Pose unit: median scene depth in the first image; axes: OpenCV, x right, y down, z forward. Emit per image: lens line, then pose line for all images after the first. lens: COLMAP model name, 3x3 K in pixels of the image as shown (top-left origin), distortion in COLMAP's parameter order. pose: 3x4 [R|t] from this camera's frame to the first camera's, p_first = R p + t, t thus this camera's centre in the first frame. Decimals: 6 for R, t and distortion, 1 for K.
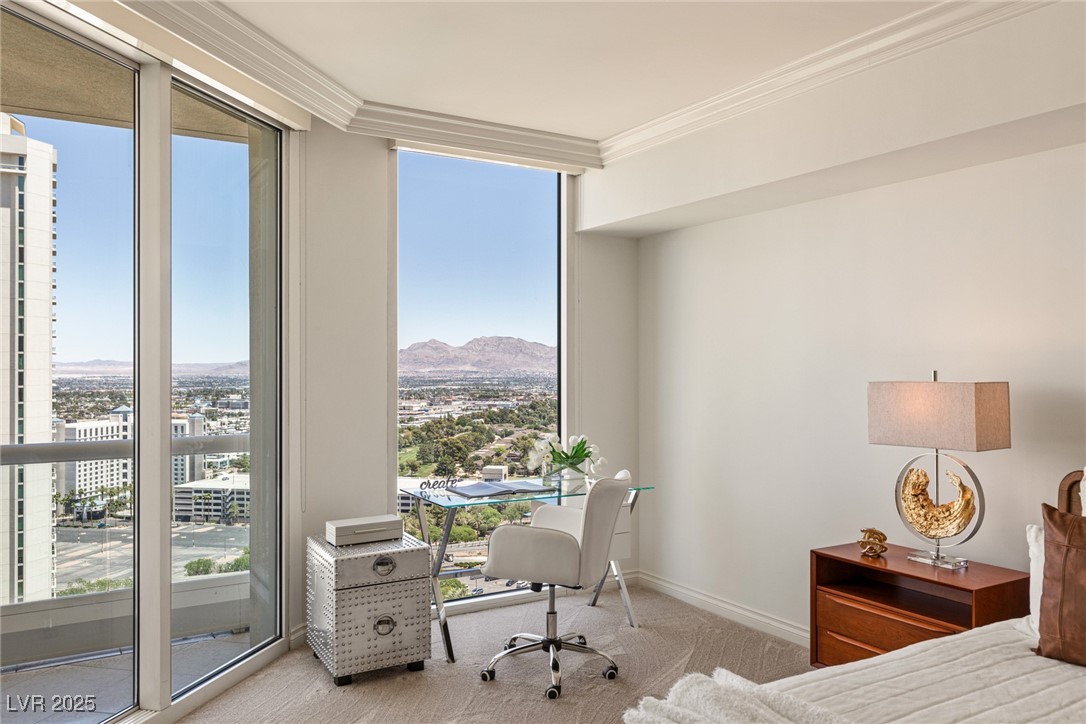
lens RADIAL K [[826.5, 0, 575.5], [0, 826.5, 359.2], [0, 0, 1]] dist [0.006637, 0.007784]
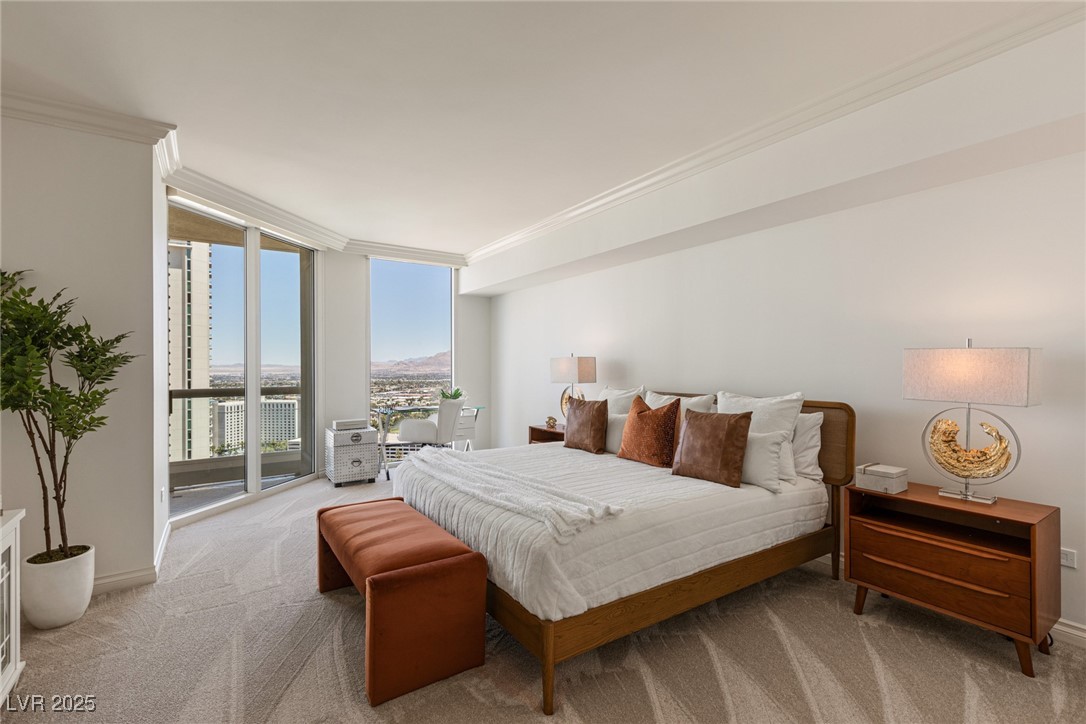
lens RADIAL K [[505.0, 0, 578.2], [0, 505.0, 362.8], [0, 0, 1]] dist [0.008918, -0.000457]
pose [[0.997828, -0.004601, 0.065705, 0.235139], [0.004546, 0.999989, 0.000985, 0.028132], [-0.065709, -0.000684, 0.997839, -0.371270]]
